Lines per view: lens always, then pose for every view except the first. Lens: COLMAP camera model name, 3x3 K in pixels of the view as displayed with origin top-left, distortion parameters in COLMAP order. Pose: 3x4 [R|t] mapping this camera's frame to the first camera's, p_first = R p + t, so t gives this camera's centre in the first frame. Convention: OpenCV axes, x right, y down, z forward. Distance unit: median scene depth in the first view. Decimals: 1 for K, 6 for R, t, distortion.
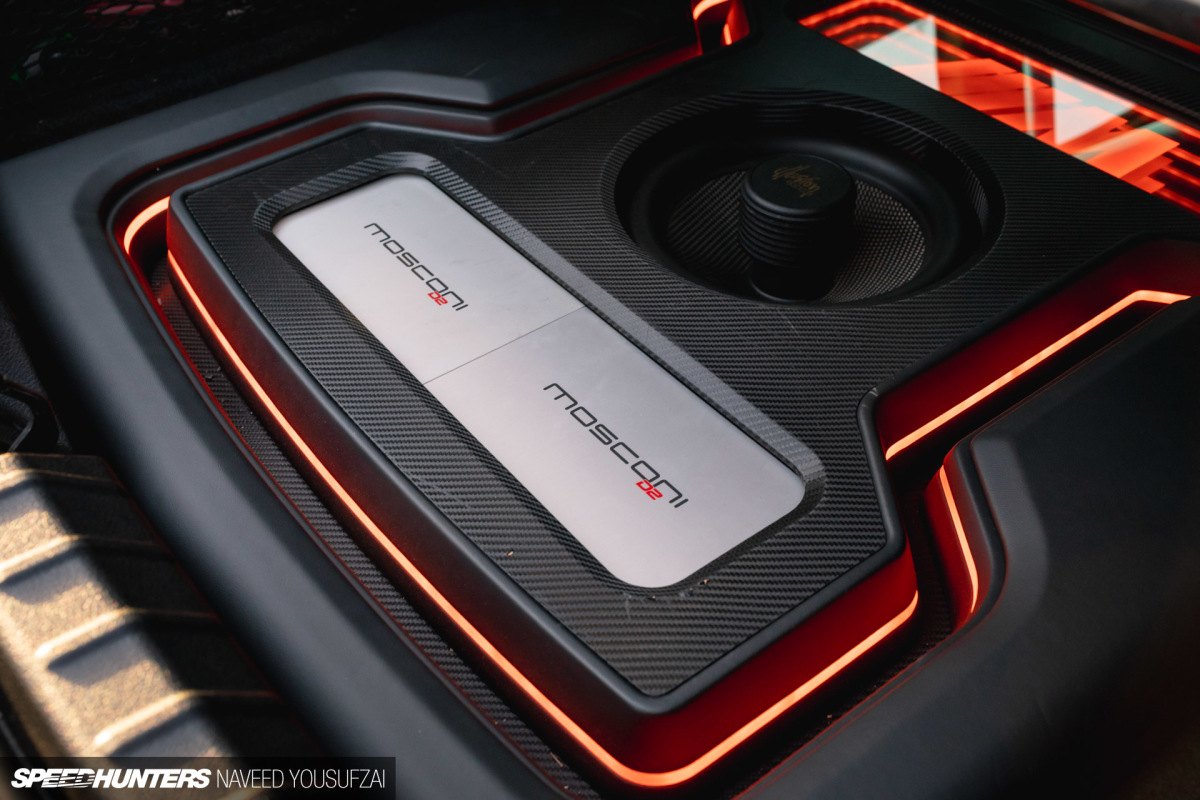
lens RADIAL K [[1224.3, 0, 600.0], [0, 1224.3, 400.0], [0, 0, 1]] dist [0.002470, -0.007471]
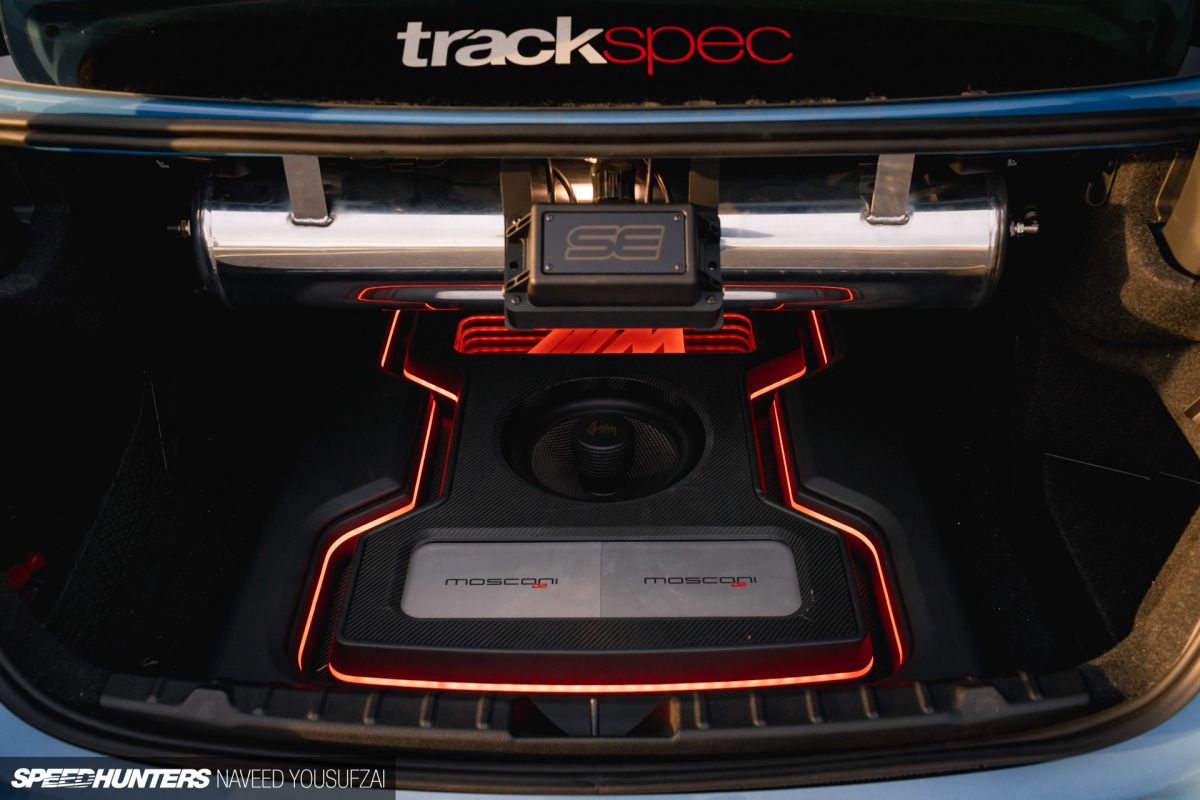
lens RADIAL K [[1224.3, 0, 600.0], [0, 1224.3, 400.0], [0, 0, 1]] dist [0.002470, -0.007471]
pose [[0.610051, -0.452531, 0.650426, -1.059280], [0.533020, 0.841750, 0.085712, -0.397319], [-0.586284, 0.294401, 0.754718, -0.396744]]
